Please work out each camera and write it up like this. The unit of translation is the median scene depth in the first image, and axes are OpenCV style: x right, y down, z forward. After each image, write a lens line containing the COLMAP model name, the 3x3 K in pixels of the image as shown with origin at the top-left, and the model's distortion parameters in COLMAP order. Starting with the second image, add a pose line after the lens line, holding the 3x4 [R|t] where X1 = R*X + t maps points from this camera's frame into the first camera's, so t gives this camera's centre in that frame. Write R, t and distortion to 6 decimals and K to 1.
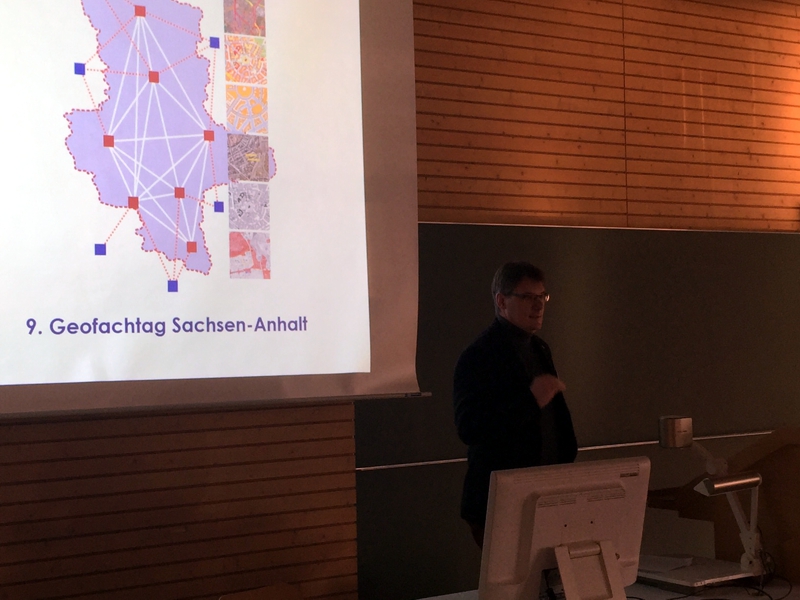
lens RADIAL K [[1340.7, 0, 400.0], [0, 1340.7, 300.0], [0, 0, 1]] dist [0.030402, 0.160800]
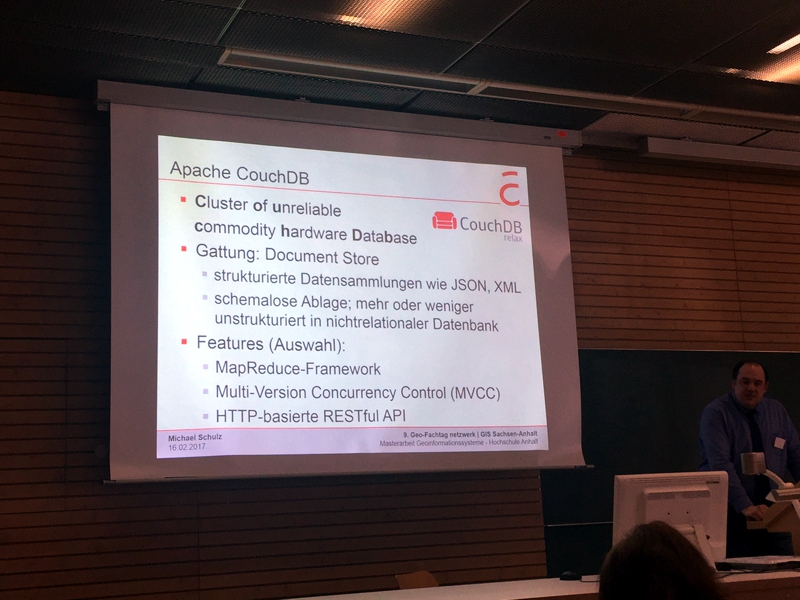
lens RADIAL K [[1140.7, 0, 400.0], [0, 1140.7, 300.0], [0, 0, 1]] dist [0.040430, 0.119973]
pose [[0.983580, -0.056086, -0.171538, 0.032954], [0.029083, 0.987320, -0.156057, 0.067138], [0.178115, 0.148506, 0.972739, -0.188932]]
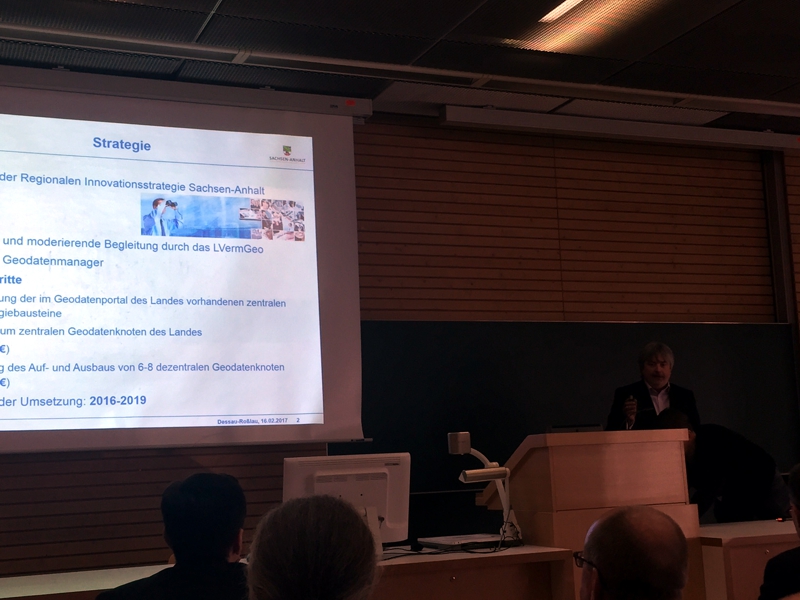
lens RADIAL K [[1140.7, 0, 400.0], [0, 1140.7, 300.0], [0, 0, 1]] dist [0.040430, 0.119973]
pose [[0.980733, -0.046314, -0.189786, 0.241311], [0.024691, 0.993087, -0.114752, 0.053550], [0.193788, 0.107855, 0.975097, -0.142362]]
